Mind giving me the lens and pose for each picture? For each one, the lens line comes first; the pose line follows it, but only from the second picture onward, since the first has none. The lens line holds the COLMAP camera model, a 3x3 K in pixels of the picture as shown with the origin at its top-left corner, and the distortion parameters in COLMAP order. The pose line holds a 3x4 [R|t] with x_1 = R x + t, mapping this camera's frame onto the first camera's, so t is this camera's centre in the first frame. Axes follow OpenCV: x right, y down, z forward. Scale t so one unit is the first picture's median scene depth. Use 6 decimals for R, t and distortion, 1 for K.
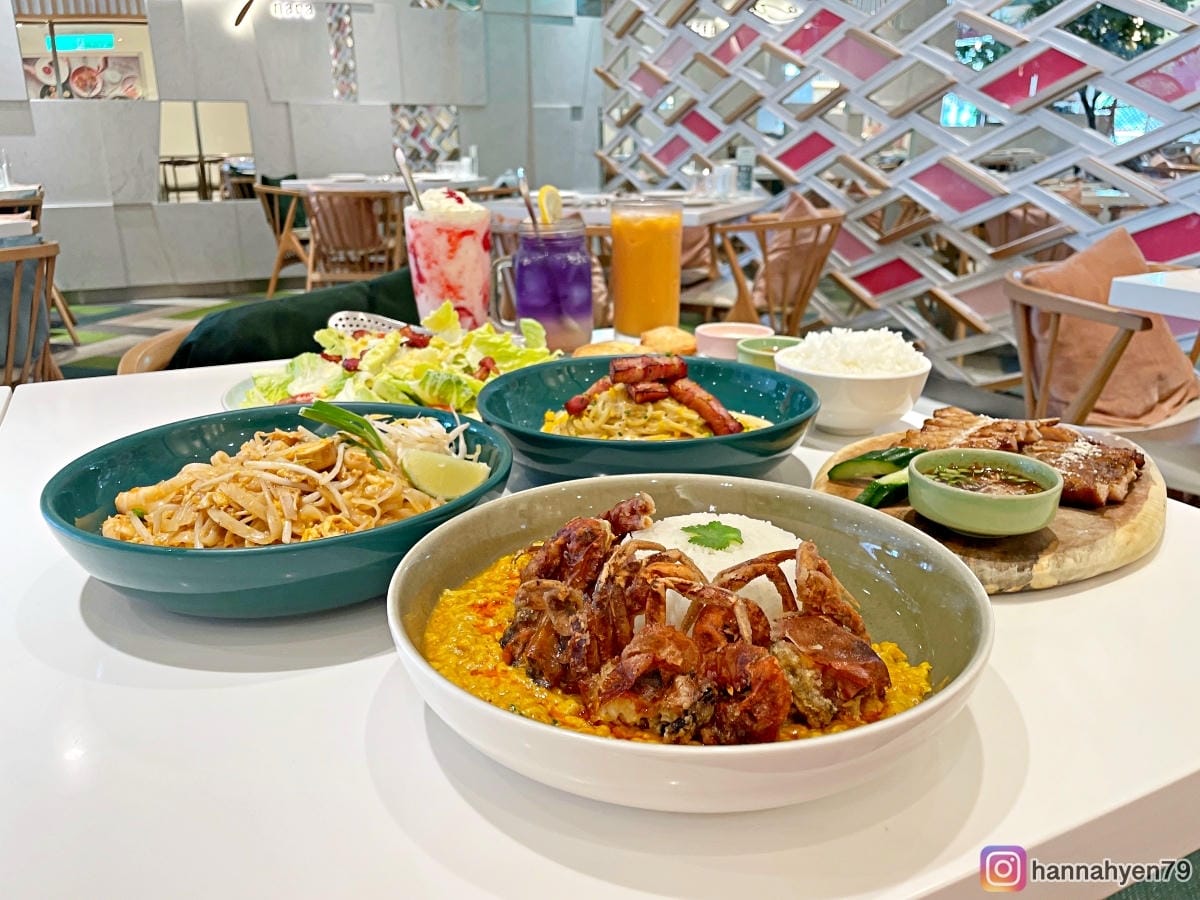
lens RADIAL K [[944.3, 0, 600.0], [0, 944.3, 450.0], [0, 0, 1]] dist [0.074094, -0.131950]
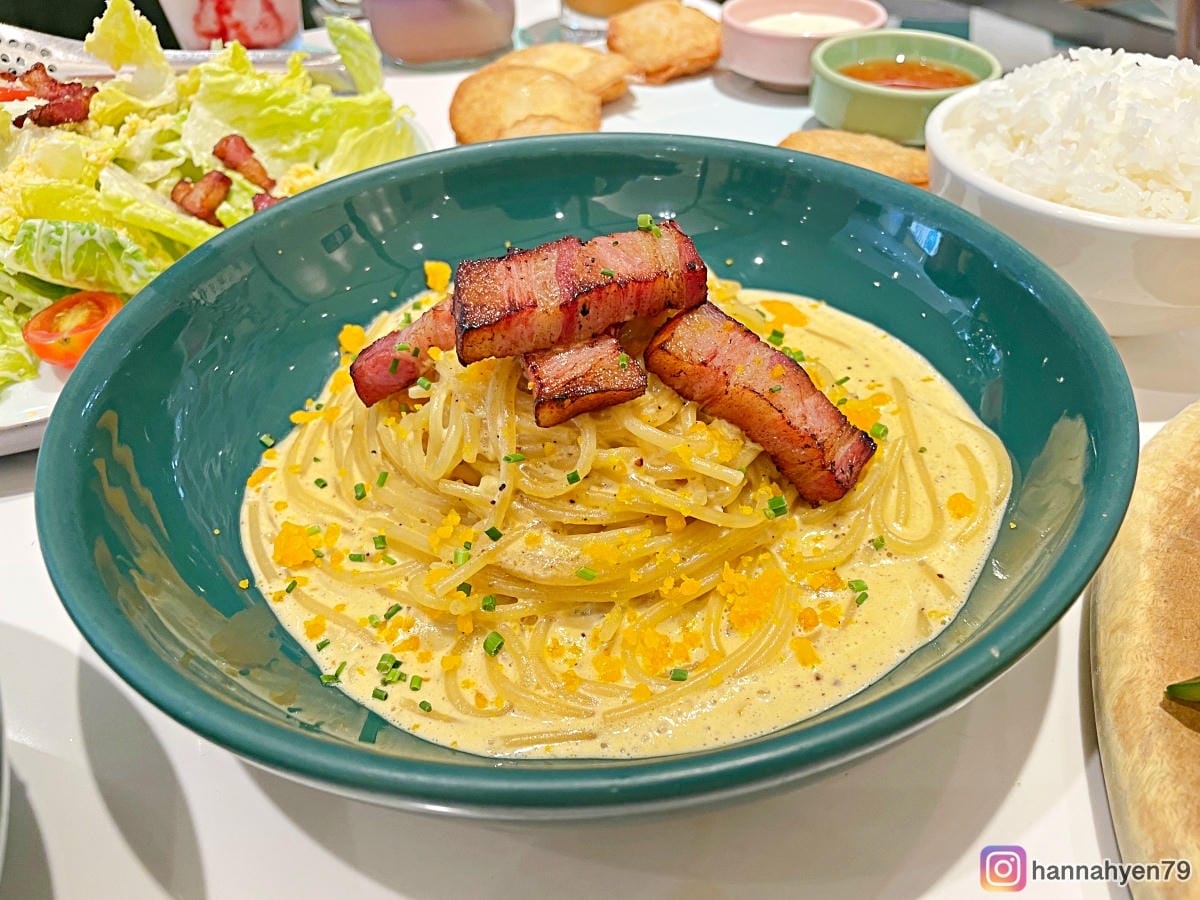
lens RADIAL K [[944.3, 0, 600.0], [0, 944.3, 450.0], [0, 0, 1]] dist [0.074094, -0.131950]
pose [[0.999280, -0.034782, -0.015168, 0.079499], [0.037933, 0.925864, 0.375947, -0.203705], [0.000967, -0.376252, 0.926517, 0.912608]]
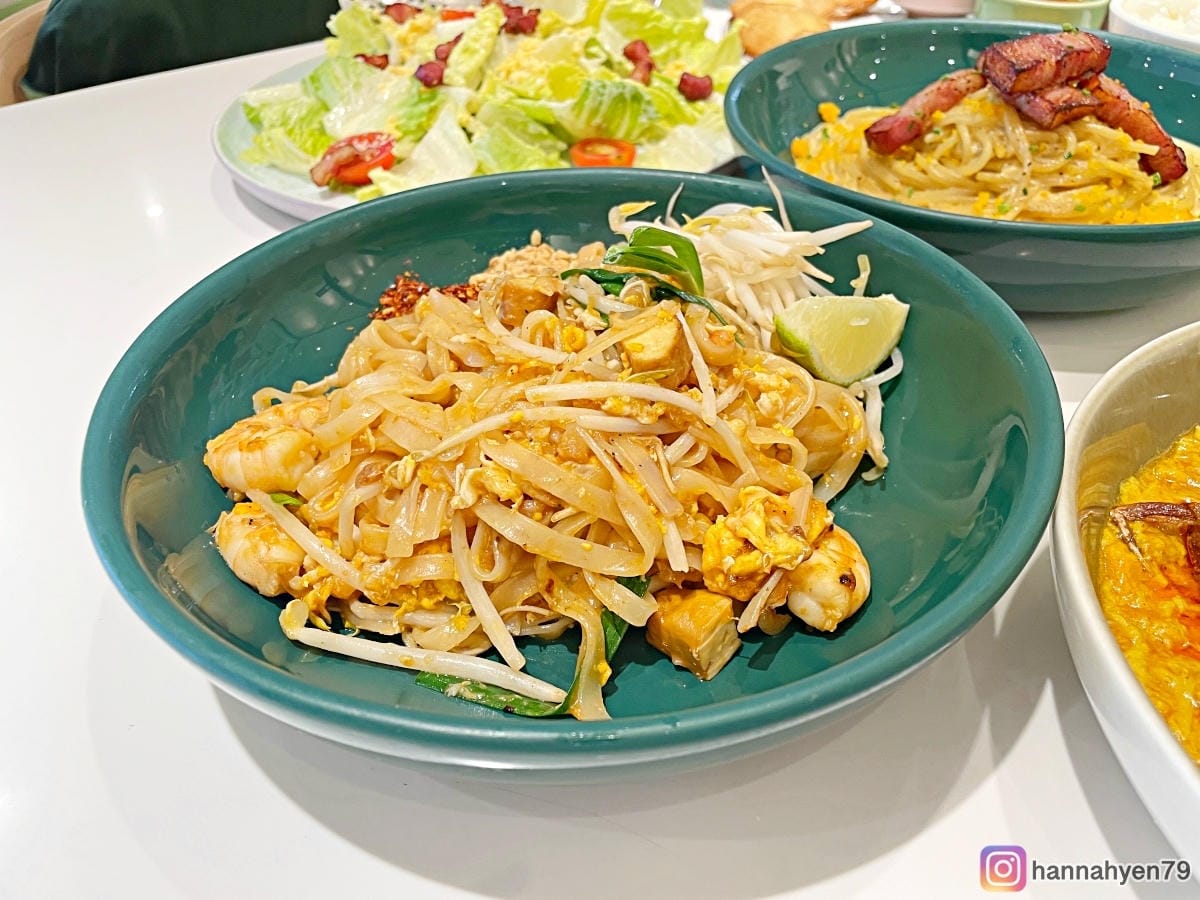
lens RADIAL K [[944.3, 0, 600.0], [0, 944.3, 450.0], [0, 0, 1]] dist [0.074094, -0.131950]
pose [[0.988115, -0.114558, 0.102495, -0.390460], [0.071786, 0.933503, 0.351310, -0.115968], [-0.135925, -0.339777, 0.930632, 0.571946]]
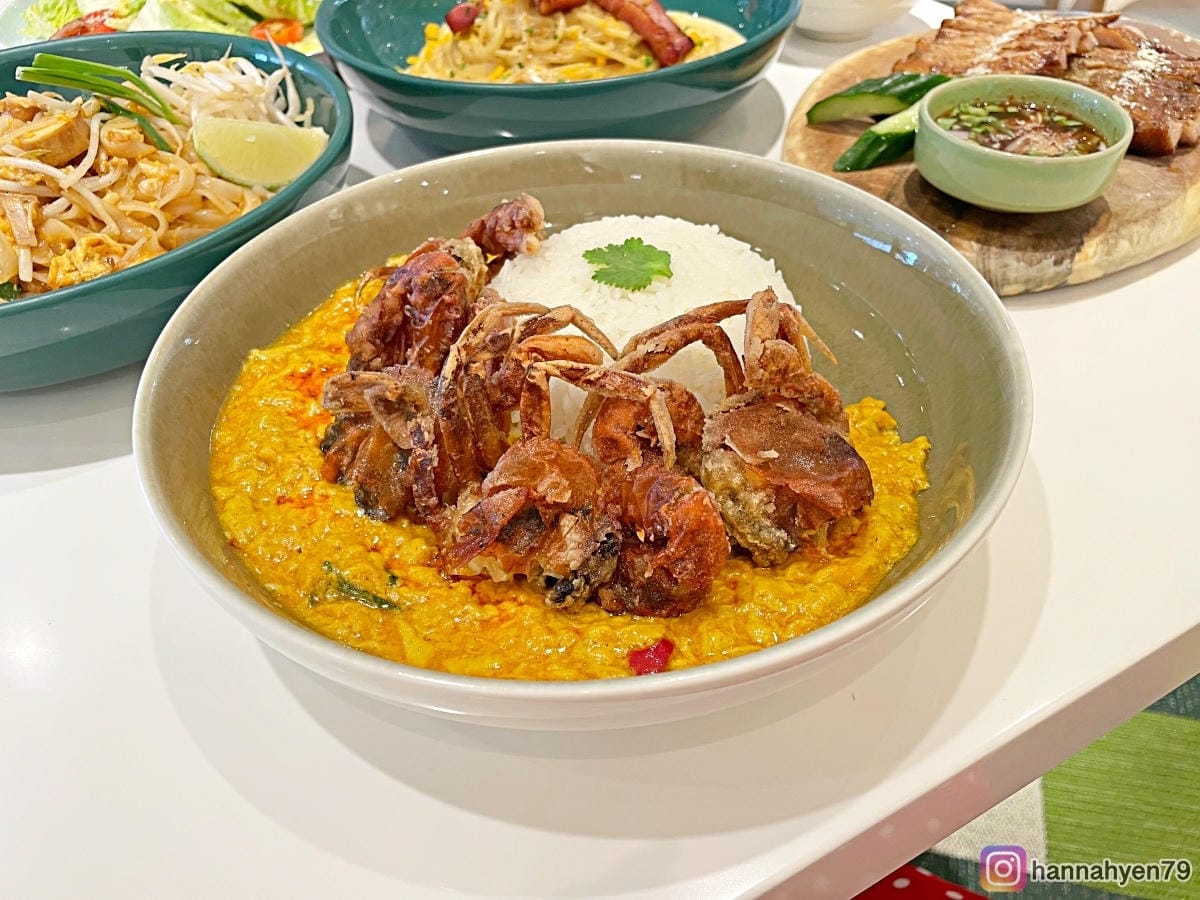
lens RADIAL K [[944.3, 0, 600.0], [0, 944.3, 450.0], [0, 0, 1]] dist [0.074094, -0.131950]
pose [[0.998648, -0.049392, 0.016206, 0.070042], [0.038316, 0.910099, 0.412615, -0.059558], [-0.035129, -0.411436, 0.910761, 0.283778]]
